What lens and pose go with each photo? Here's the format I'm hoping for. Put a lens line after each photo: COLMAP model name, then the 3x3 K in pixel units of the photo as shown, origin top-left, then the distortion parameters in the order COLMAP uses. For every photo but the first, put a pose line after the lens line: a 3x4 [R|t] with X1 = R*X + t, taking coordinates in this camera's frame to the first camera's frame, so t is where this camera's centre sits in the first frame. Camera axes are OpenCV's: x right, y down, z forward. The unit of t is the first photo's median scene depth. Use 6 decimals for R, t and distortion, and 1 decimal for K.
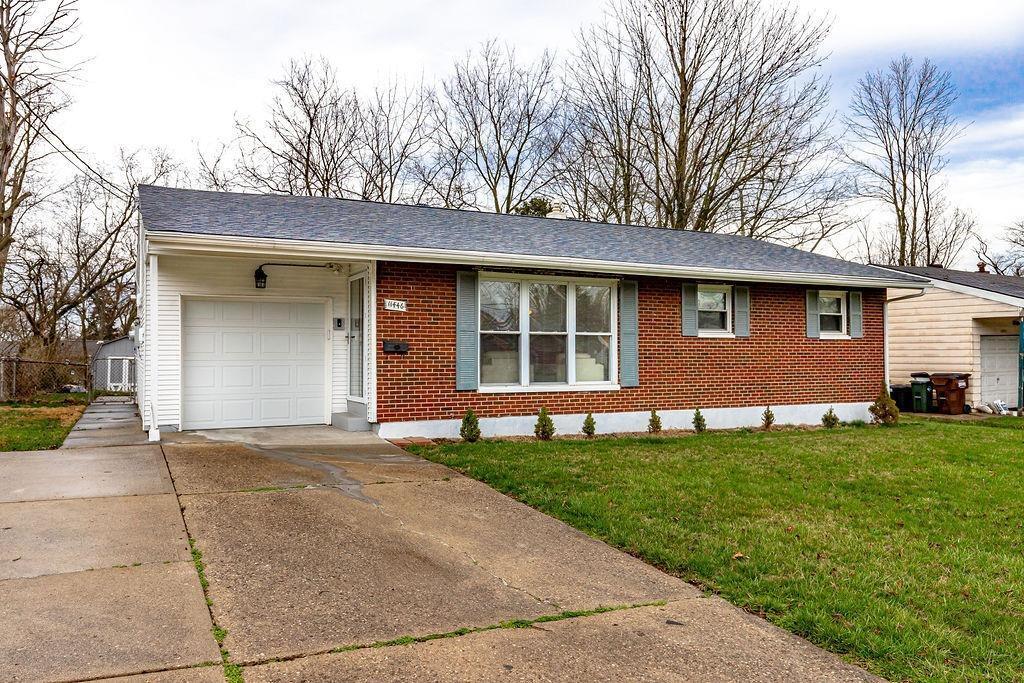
lens RADIAL K [[687.4, 0, 512.0], [0, 687.4, 341.5], [0, 0, 1]] dist [0.000294, 0.000119]
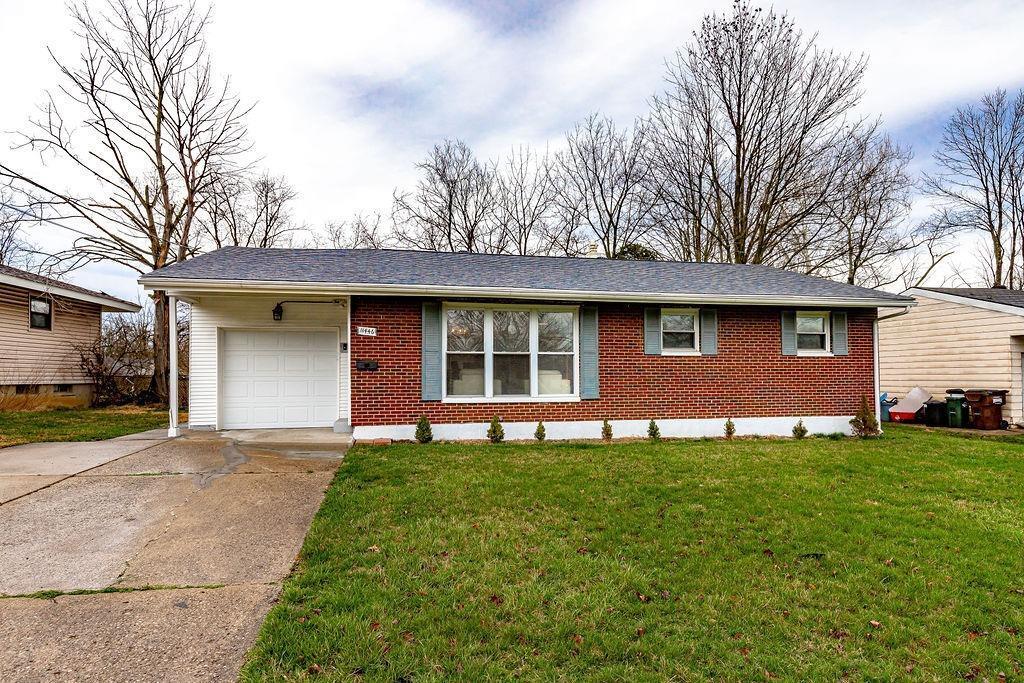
lens RADIAL K [[557.8, 0, 512.4], [0, 557.8, 364.3], [0, 0, 1]] dist [-0.000308, 0.000482]
pose [[0.976626, -0.007886, -0.214801, 0.246339], [0.007609, 0.999969, -0.002117, 0.008827], [0.214811, 0.000433, 0.976656, 0.065174]]
